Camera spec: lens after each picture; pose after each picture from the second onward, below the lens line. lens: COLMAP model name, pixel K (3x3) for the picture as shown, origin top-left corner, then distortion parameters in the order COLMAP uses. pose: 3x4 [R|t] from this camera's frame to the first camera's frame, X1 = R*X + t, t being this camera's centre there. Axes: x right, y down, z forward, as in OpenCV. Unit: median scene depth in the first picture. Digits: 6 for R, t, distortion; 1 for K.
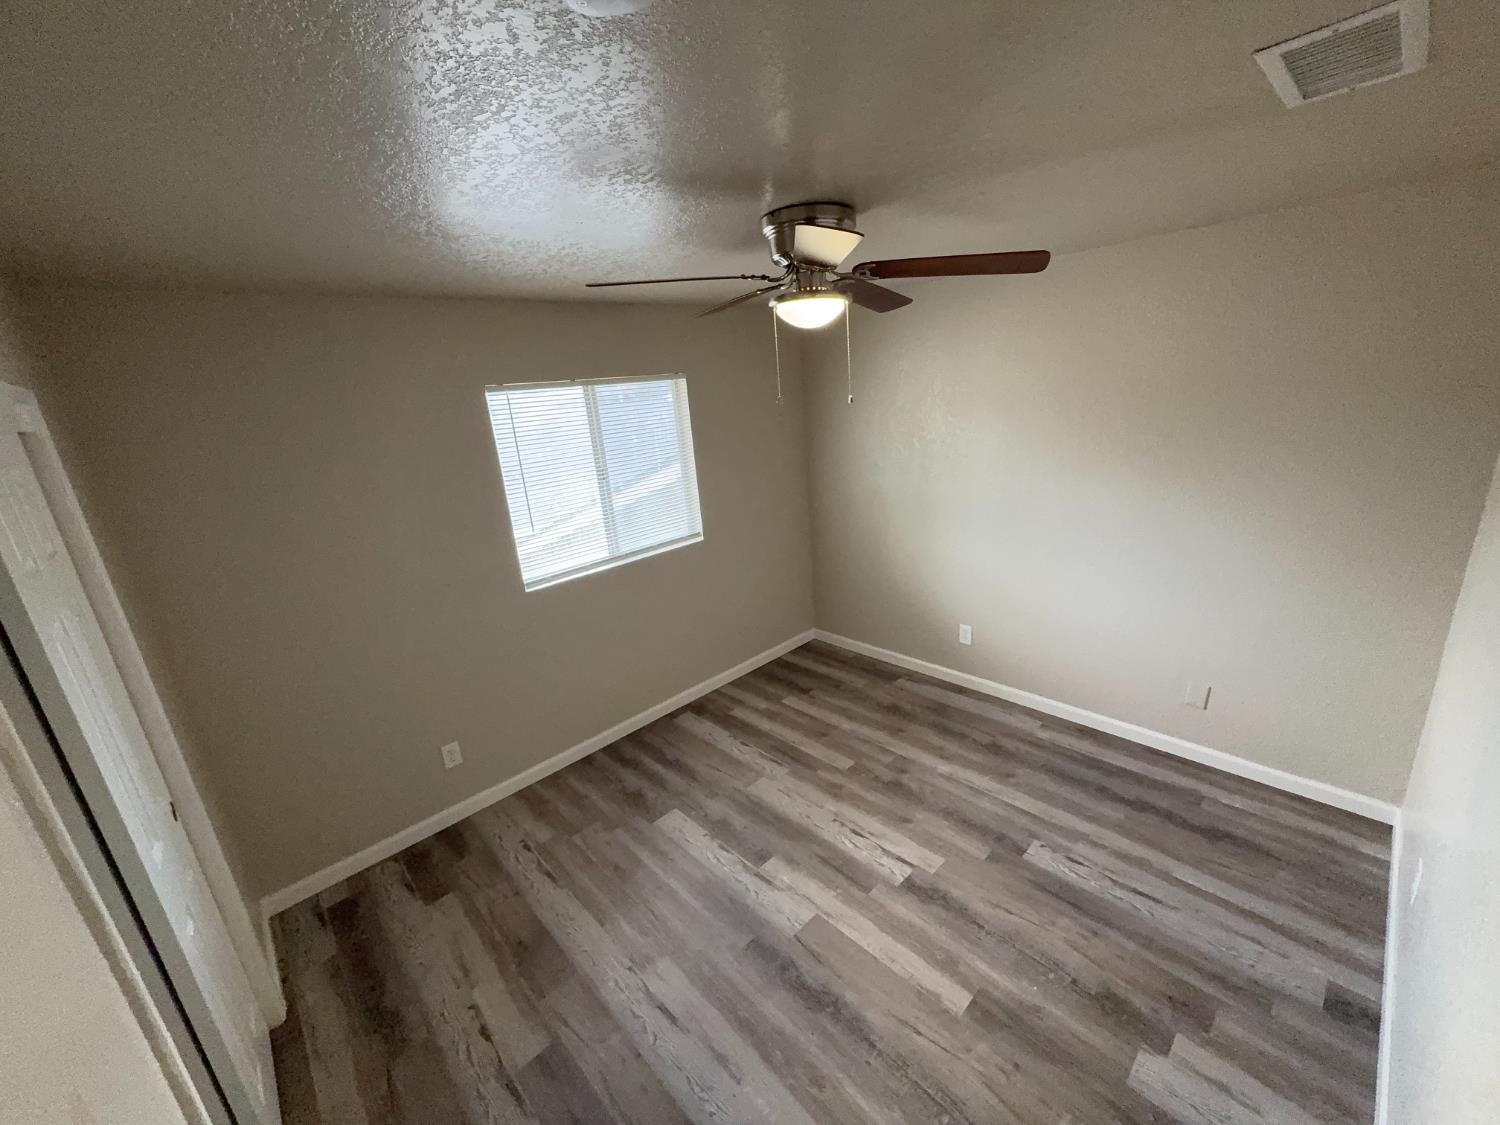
lens RADIAL K [[596.2, 0, 755.4], [0, 596.2, 566.2], [0, 0, 1]] dist [0.000222, 0.000031]
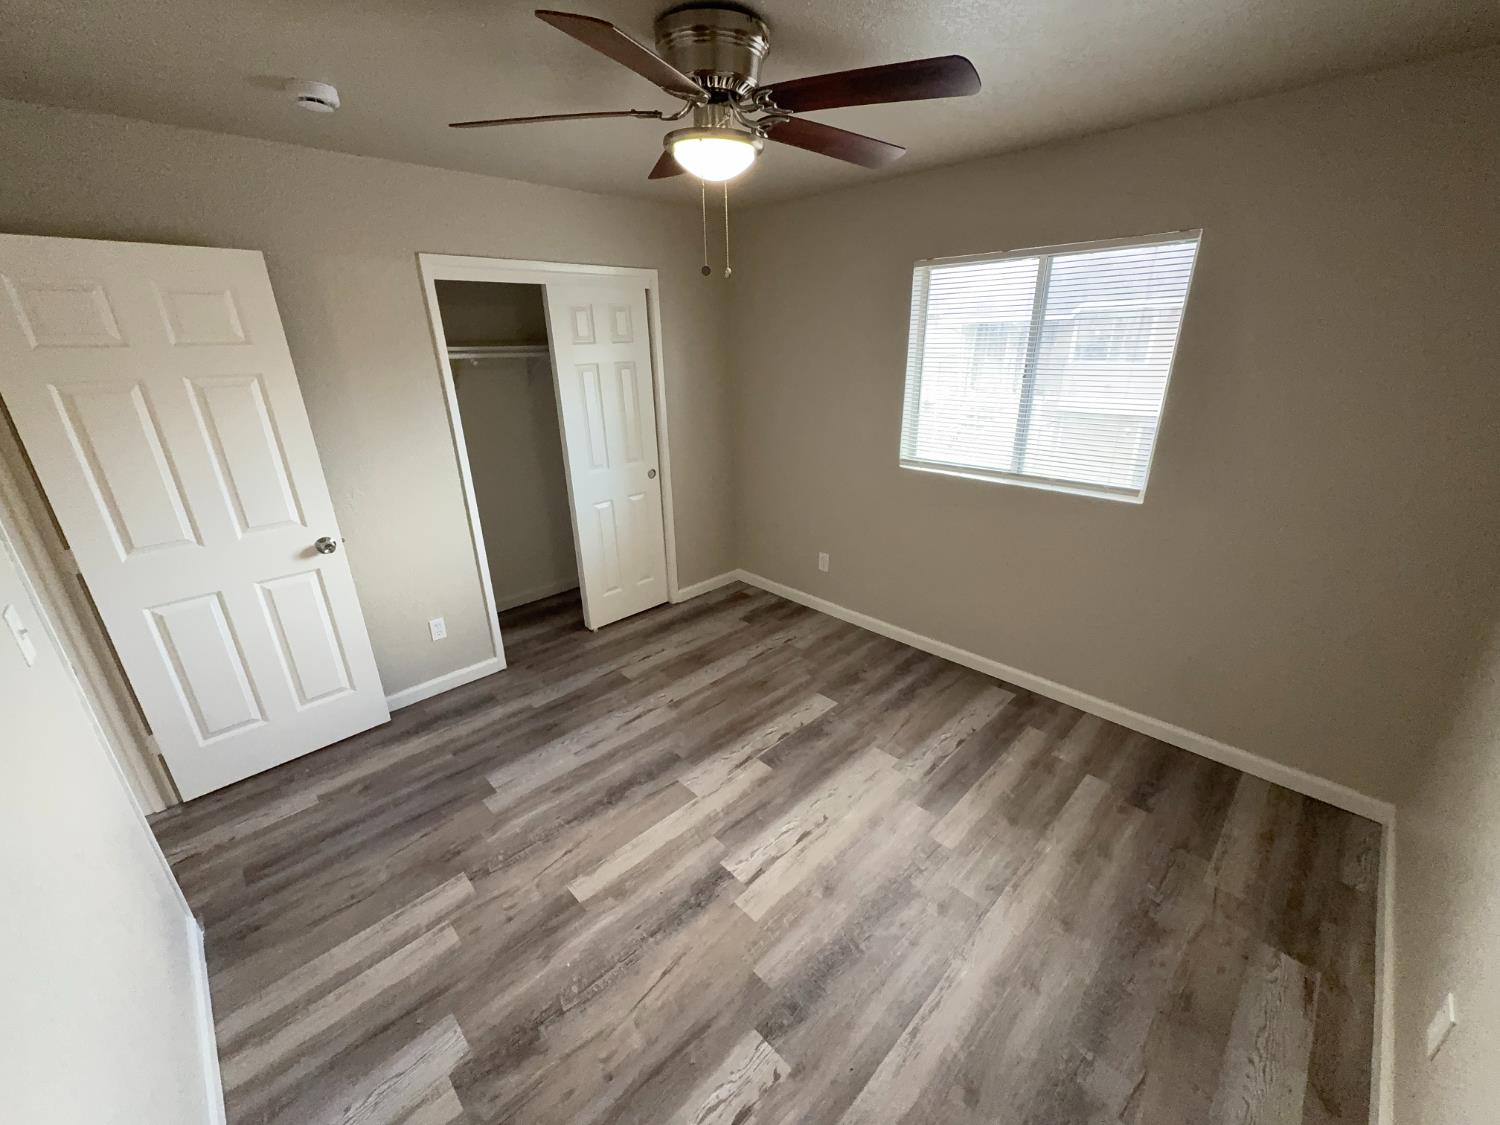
lens RADIAL K [[596.2, 0, 750.2], [0, 596.2, 564.5], [0, 0, 1]] dist [0.000222, 0.000031]
pose [[0.019380, 0.435590, -0.899937, 0.774779], [-0.277512, 0.867082, 0.413711, -0.205350], [0.960527, 0.241725, 0.137685, 0.751449]]
